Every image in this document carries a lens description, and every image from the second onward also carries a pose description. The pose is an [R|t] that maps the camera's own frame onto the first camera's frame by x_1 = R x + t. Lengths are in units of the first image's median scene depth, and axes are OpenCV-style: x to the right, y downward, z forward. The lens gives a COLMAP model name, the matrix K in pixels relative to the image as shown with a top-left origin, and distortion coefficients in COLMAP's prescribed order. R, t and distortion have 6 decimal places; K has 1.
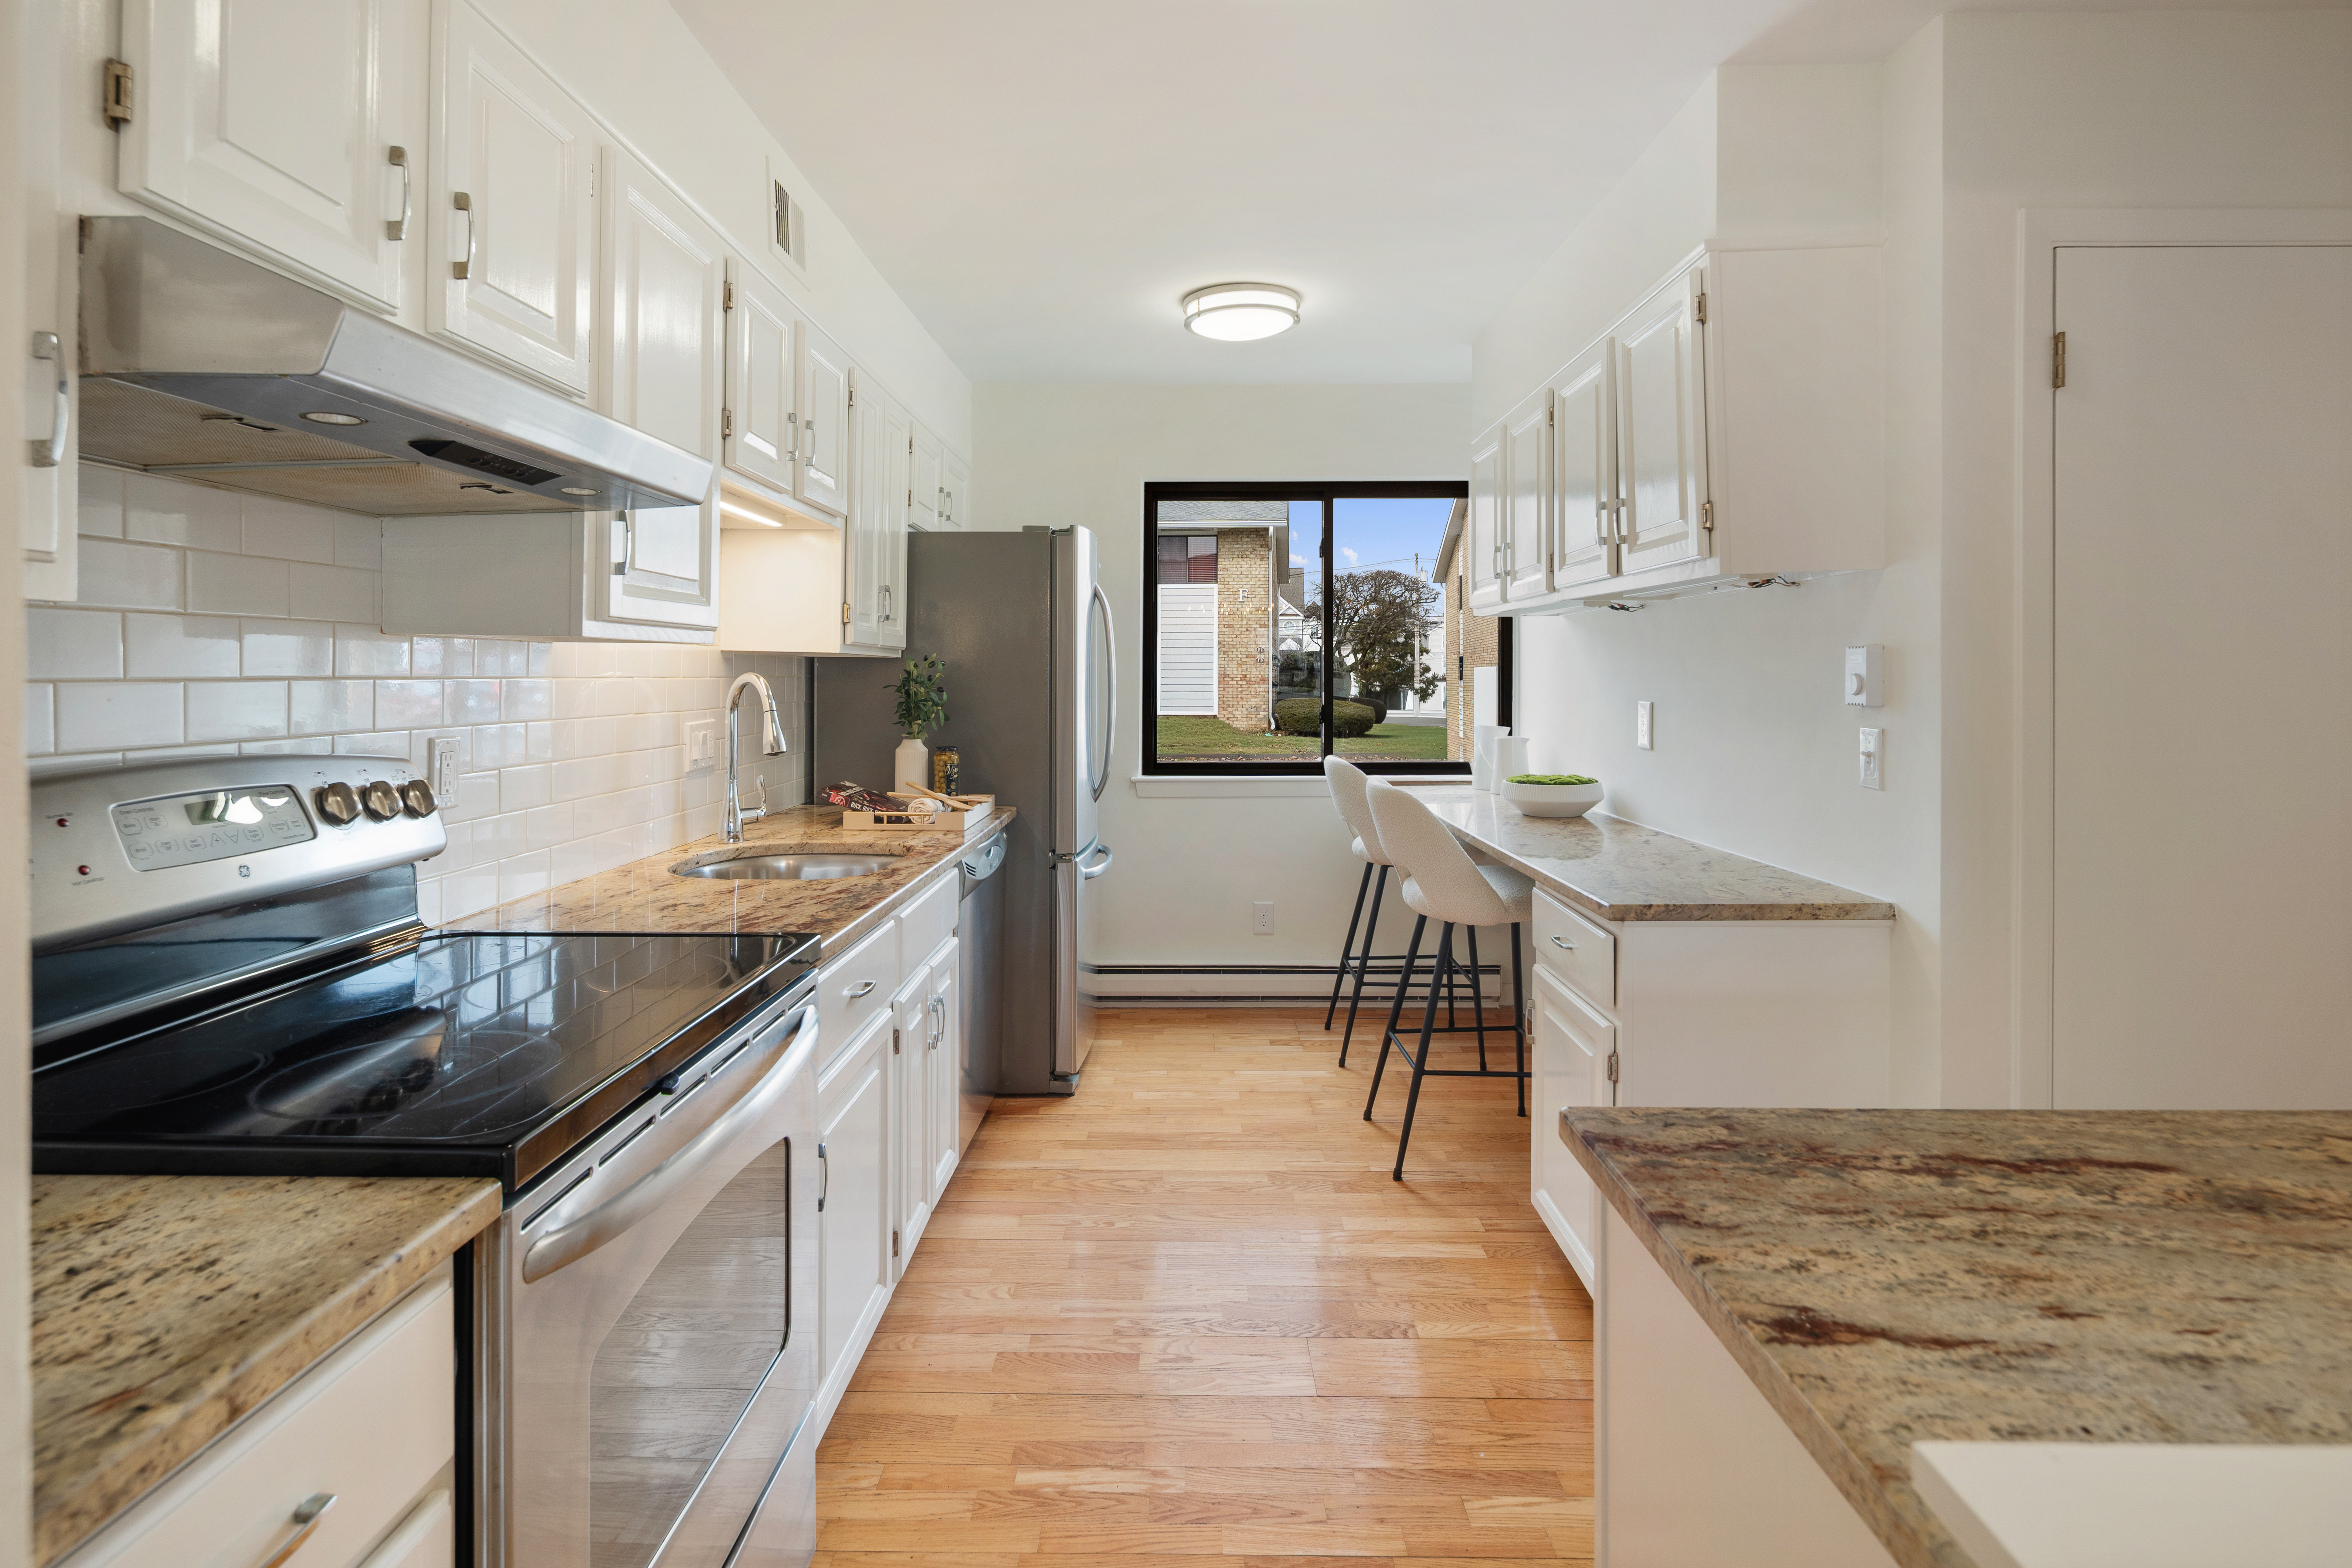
lens RADIAL K [[1167.1, 0, 1175.2], [0, 1167.1, 679.4], [0, 0, 1]] dist [-0.000283, -0.001338]
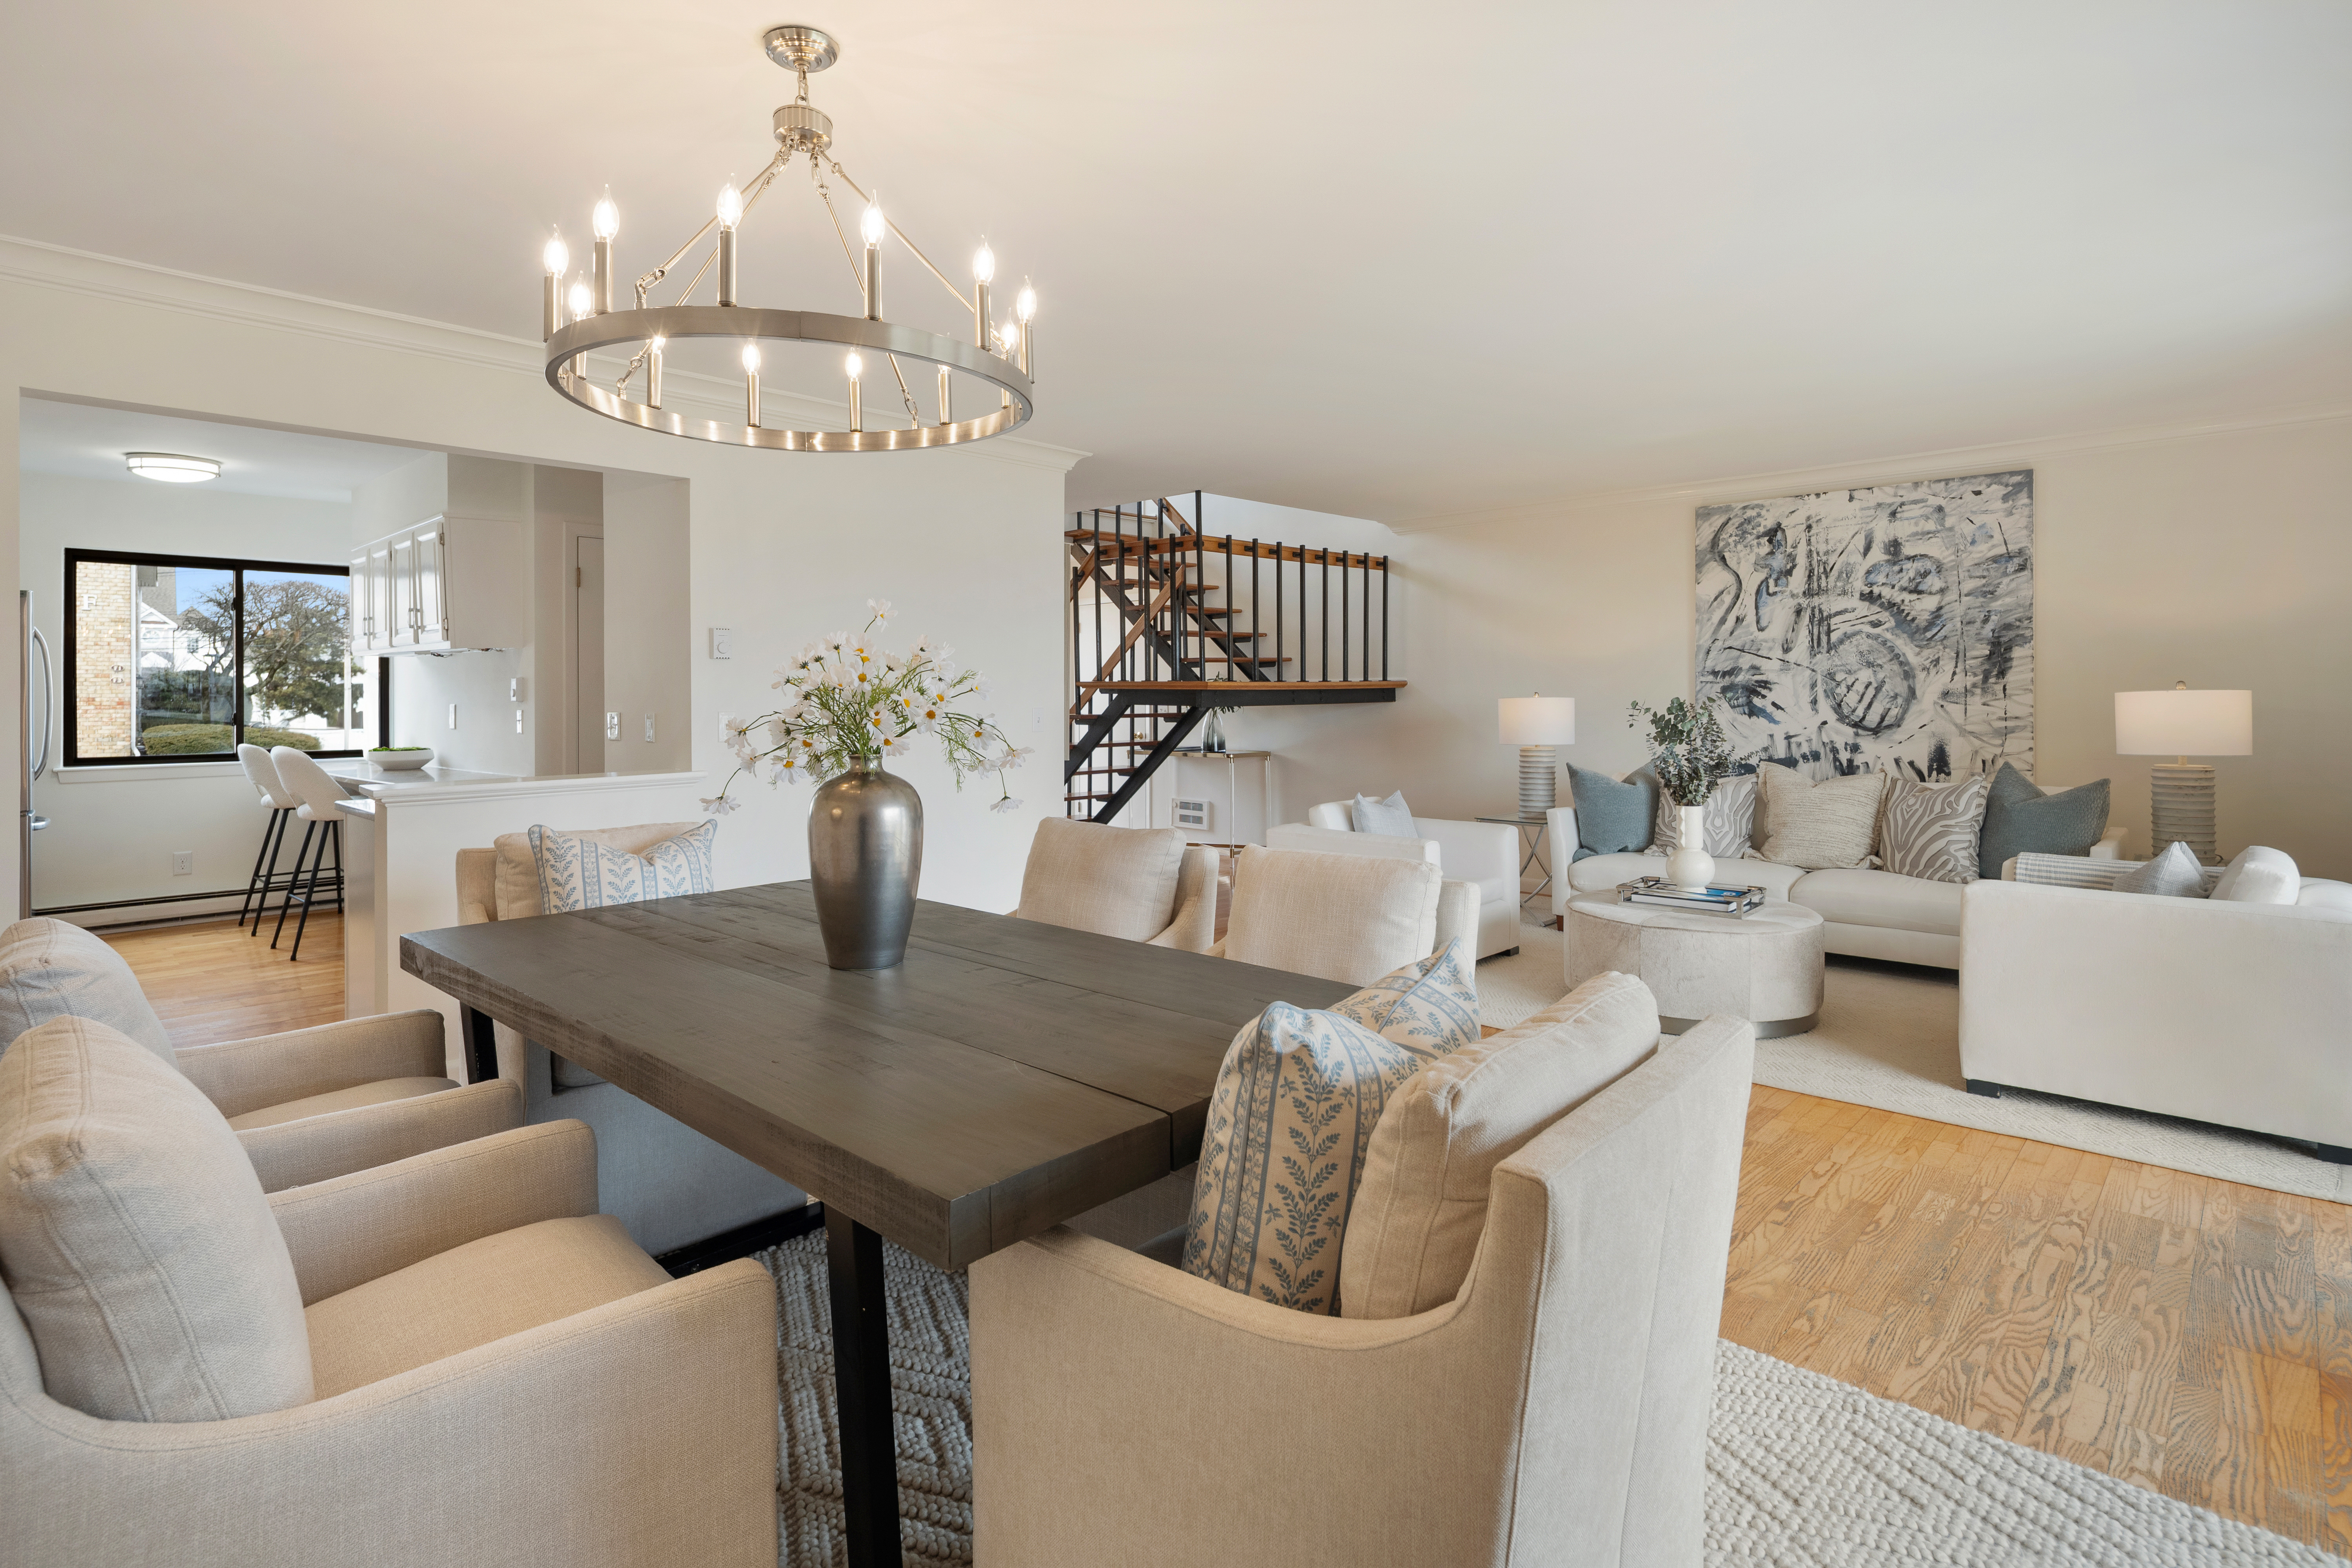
lens RADIAL K [[1162.0, 0, 1169.0], [0, 1162.0, 692.5], [0, 0, 1]] dist [0.002891, -0.000368]
pose [[0.684264, -0.002550, 0.729230, -0.206284], [0.008097, 0.999959, -0.004101, 0.018763], [-0.729190, 0.008710, 0.684256, -1.288797]]
